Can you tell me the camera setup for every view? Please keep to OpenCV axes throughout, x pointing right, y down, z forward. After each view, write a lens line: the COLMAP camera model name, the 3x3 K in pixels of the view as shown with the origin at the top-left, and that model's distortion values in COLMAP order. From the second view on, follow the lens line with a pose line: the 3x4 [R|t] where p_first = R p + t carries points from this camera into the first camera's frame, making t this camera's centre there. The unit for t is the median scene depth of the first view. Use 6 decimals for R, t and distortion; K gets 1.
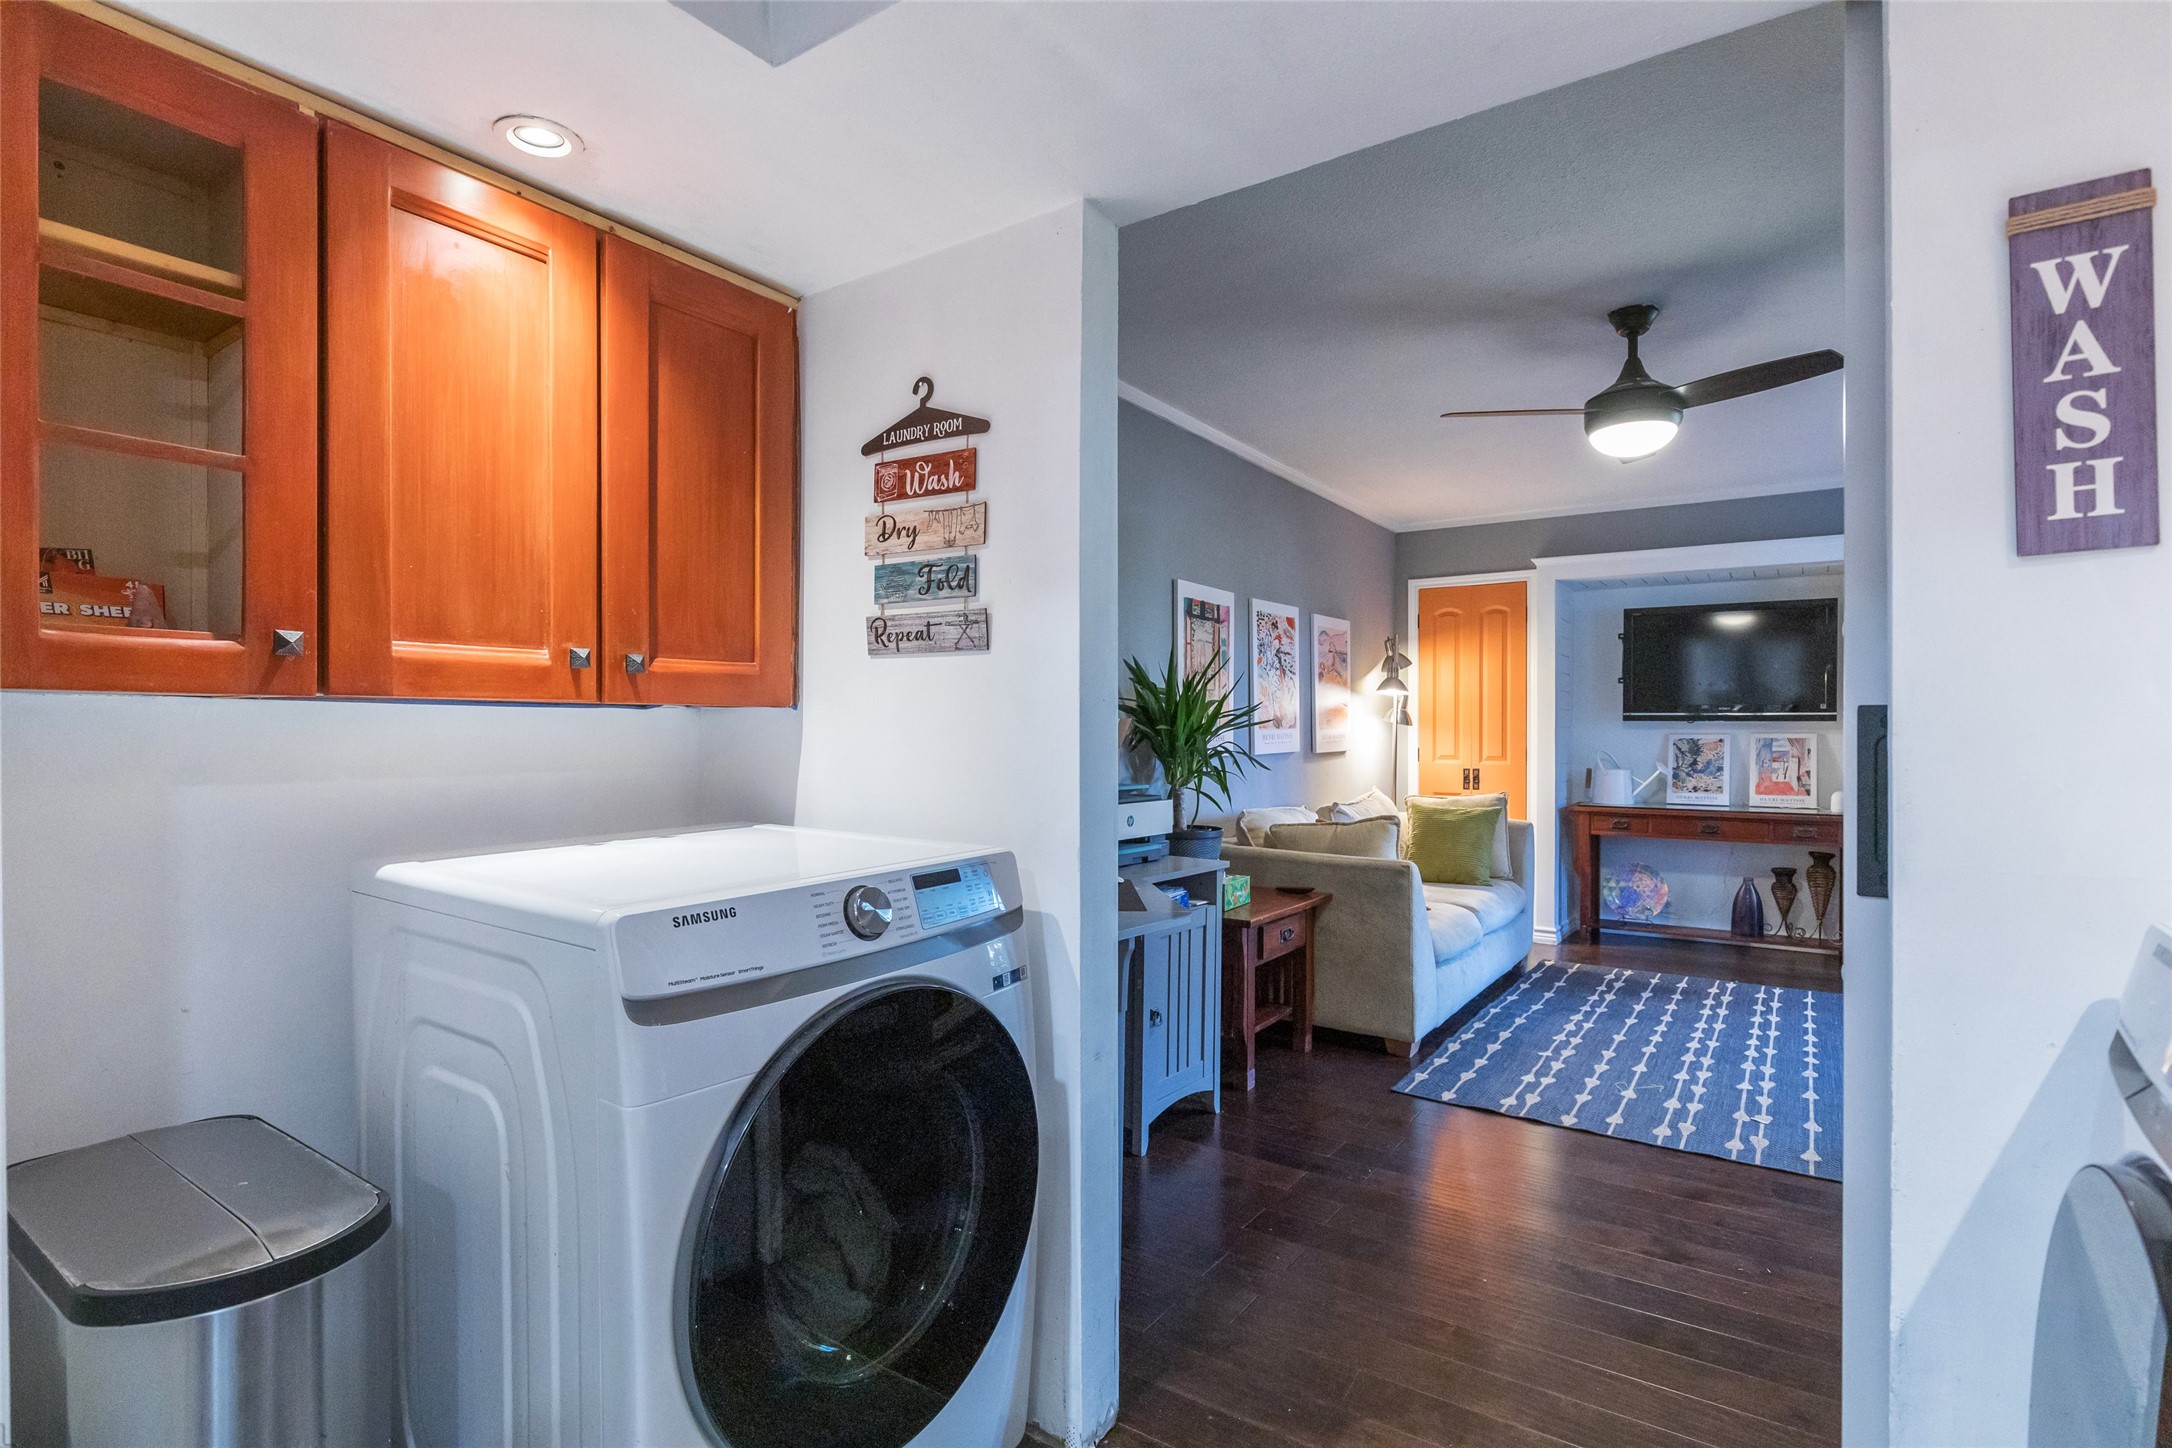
lens RADIAL K [[1065.3, 0, 1068.8], [0, 1065.3, 728.8], [0, 0, 1]] dist [-0.011922, 0.002804]
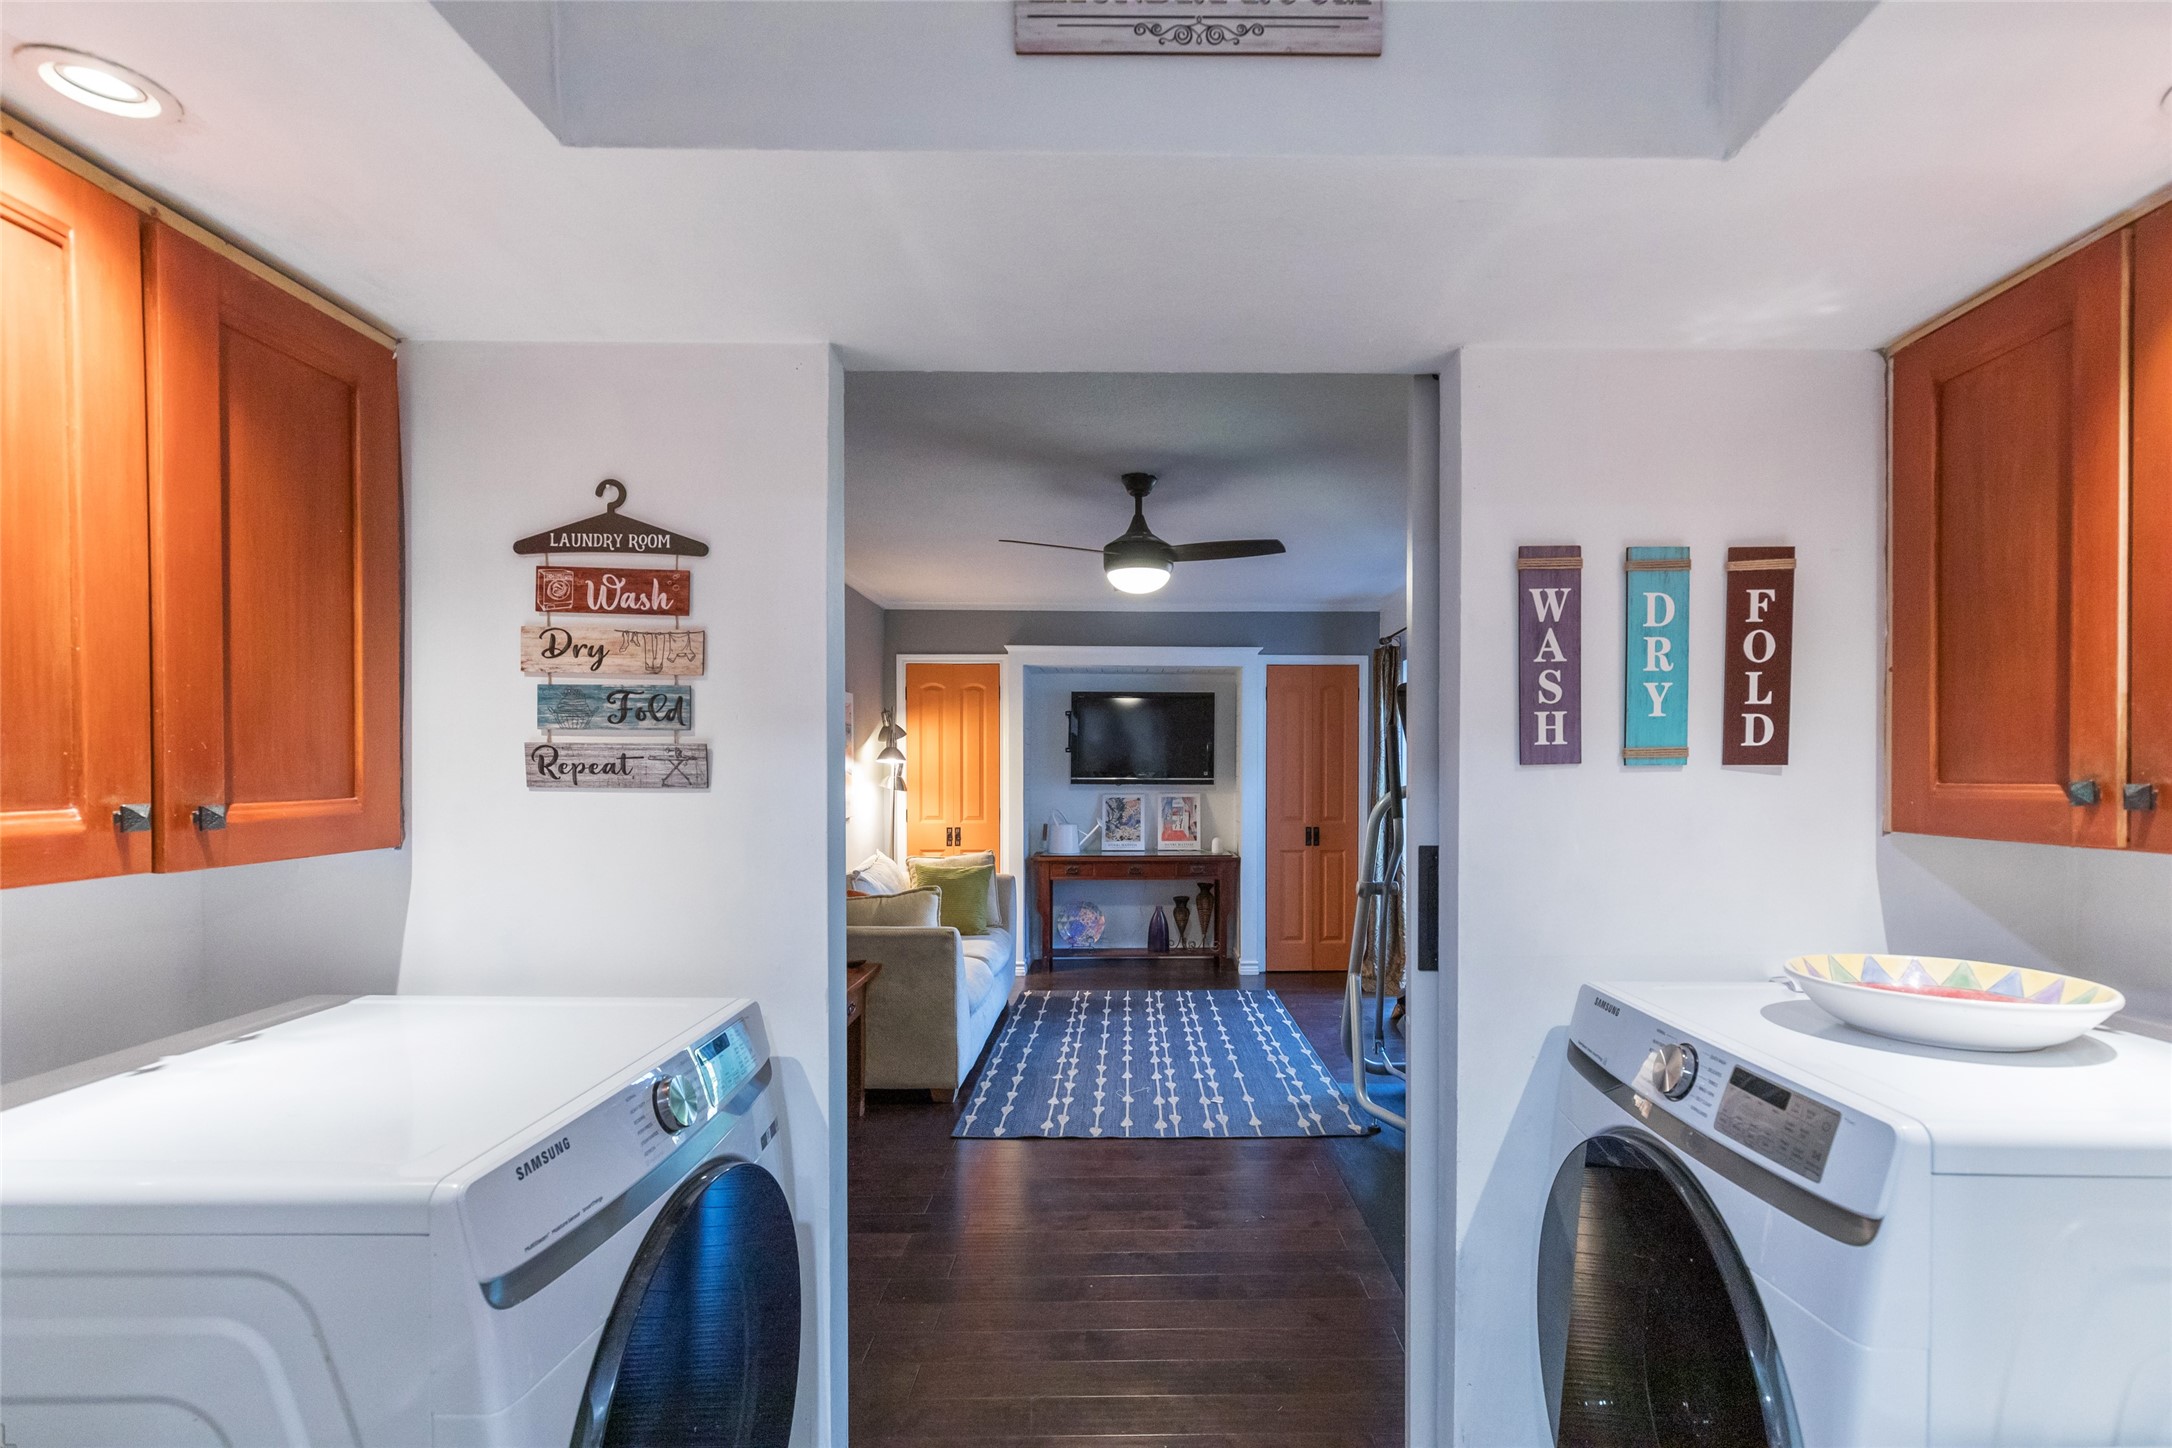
lens RADIAL K [[1020.9, 0, 1149.9], [0, 1020.9, 780.0], [0, 0, 1]] dist [-0.004477, -0.000456]
pose [[0.801326, -0.009810, 0.598147, -0.189510], [-0.001234, 0.999836, 0.018051, -0.061545], [-0.598226, -0.015203, 0.801183, 0.025862]]
